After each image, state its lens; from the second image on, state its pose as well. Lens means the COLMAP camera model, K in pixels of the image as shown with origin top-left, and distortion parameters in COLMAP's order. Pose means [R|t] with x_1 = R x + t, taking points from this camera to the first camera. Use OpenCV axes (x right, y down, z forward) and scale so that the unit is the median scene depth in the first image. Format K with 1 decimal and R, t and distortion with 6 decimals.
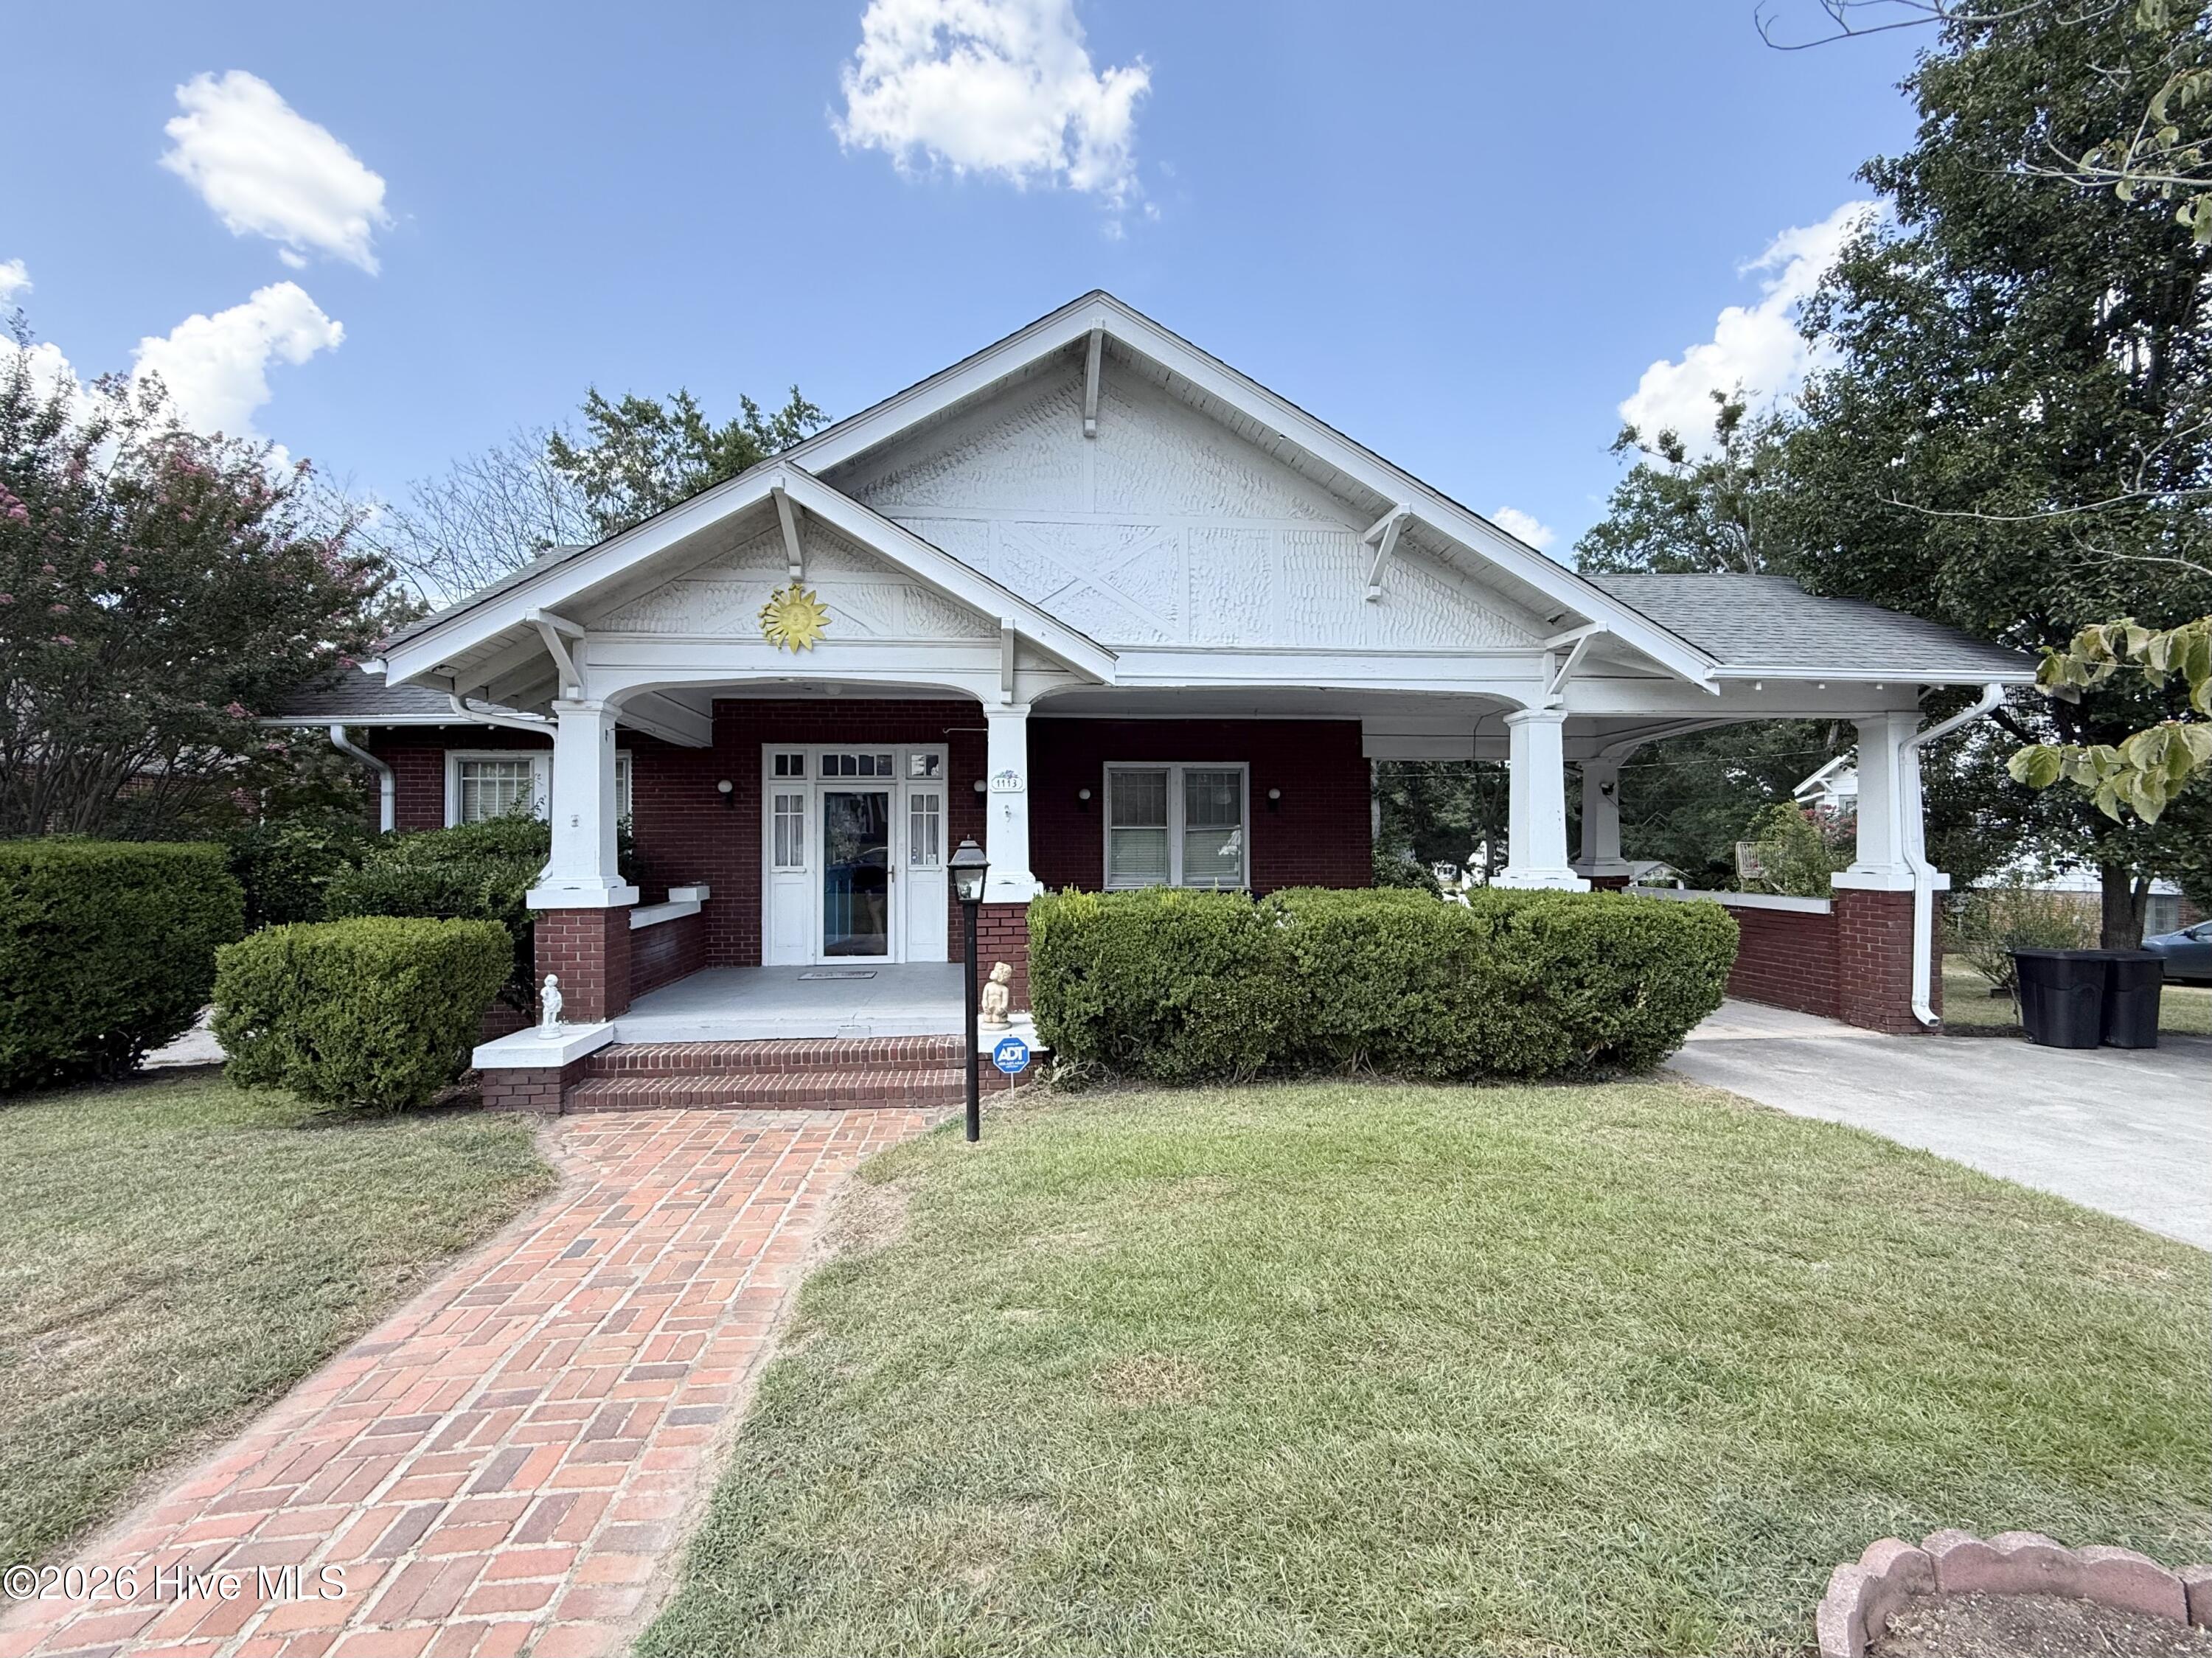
lens RADIAL K [[943.6, 0, 1106.0], [0, 943.6, 829.0], [0, 0, 1]] dist [-0.015310, -0.000116]
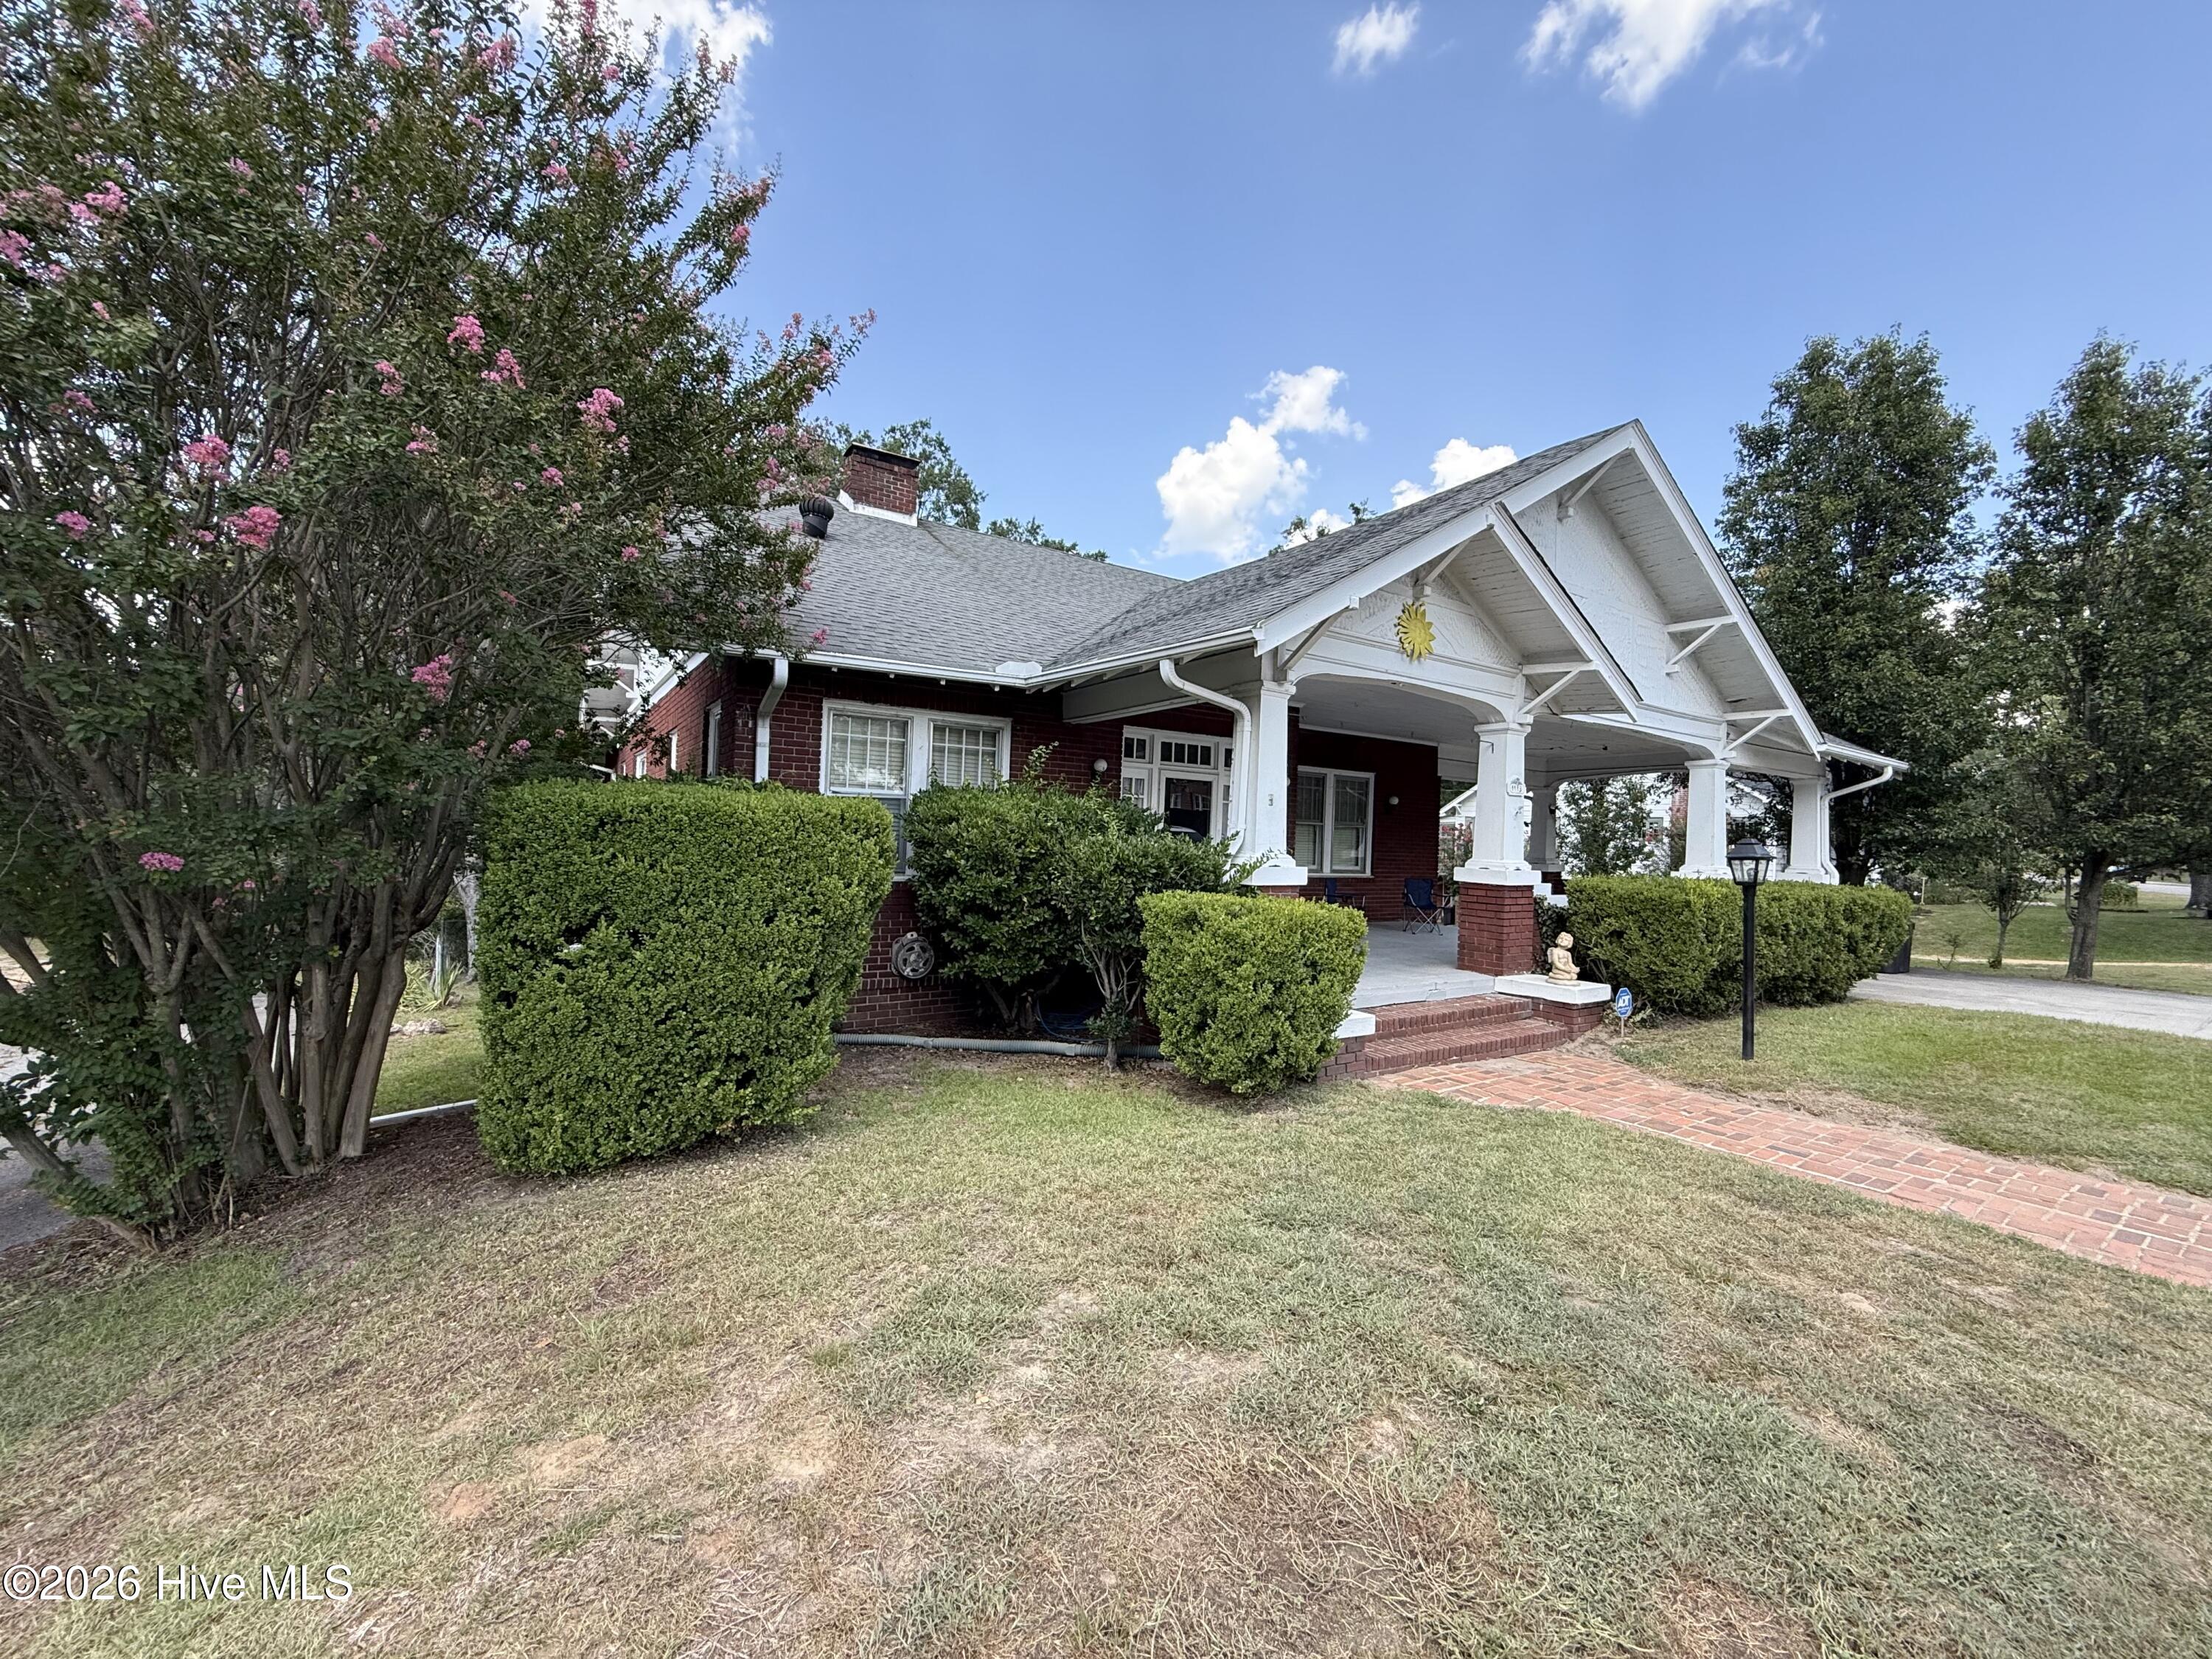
lens RADIAL K [[900.9, 0, 1106.0], [0, 900.9, 829.5], [0, 0, 1]] dist [-0.008701, -0.000012]
pose [[0.876432, 0.040202, 0.479844, -0.820037], [-0.045248, 0.998975, -0.001050, 0.022246], [-0.479394, -0.020792, 0.877353, 0.159055]]
